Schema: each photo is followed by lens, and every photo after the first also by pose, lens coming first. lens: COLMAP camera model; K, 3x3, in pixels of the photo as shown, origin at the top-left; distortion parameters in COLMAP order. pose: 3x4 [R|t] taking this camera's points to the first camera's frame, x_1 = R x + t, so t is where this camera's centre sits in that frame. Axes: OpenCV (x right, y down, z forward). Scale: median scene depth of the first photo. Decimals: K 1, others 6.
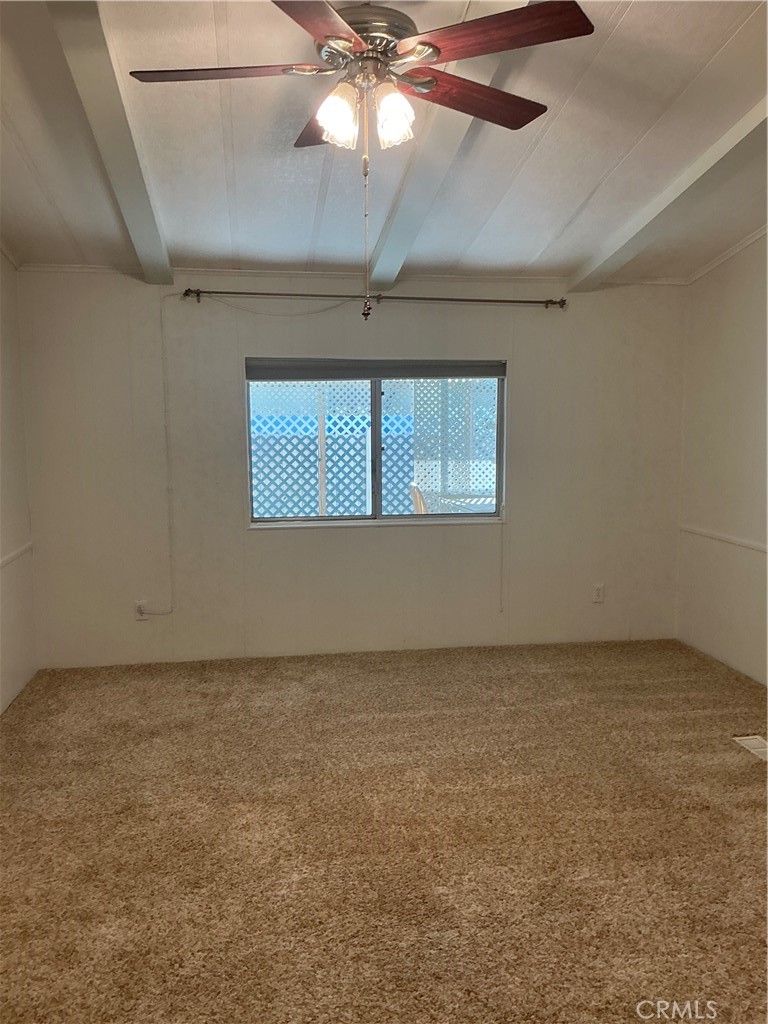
lens RADIAL K [[857.9, 0, 384.0], [0, 857.9, 512.0], [0, 0, 1]] dist [0.136028, -0.252305]
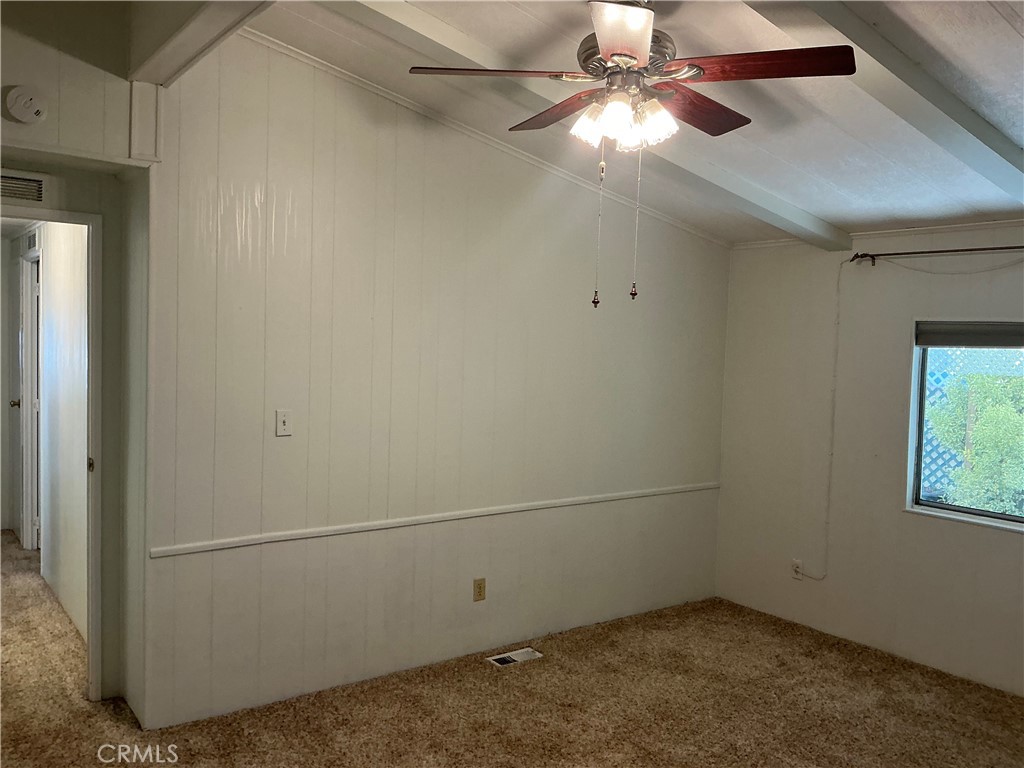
lens RADIAL K [[857.9, 0, 527.3], [0, 857.9, 380.8], [0, 0, 1]] dist [0.136028, -0.252305]
pose [[0.454157, 0.057164, -0.889086, 0.479678], [-0.136750, 0.990586, -0.006164, -0.056750], [0.880364, 0.124382, 0.457699, 0.236016]]
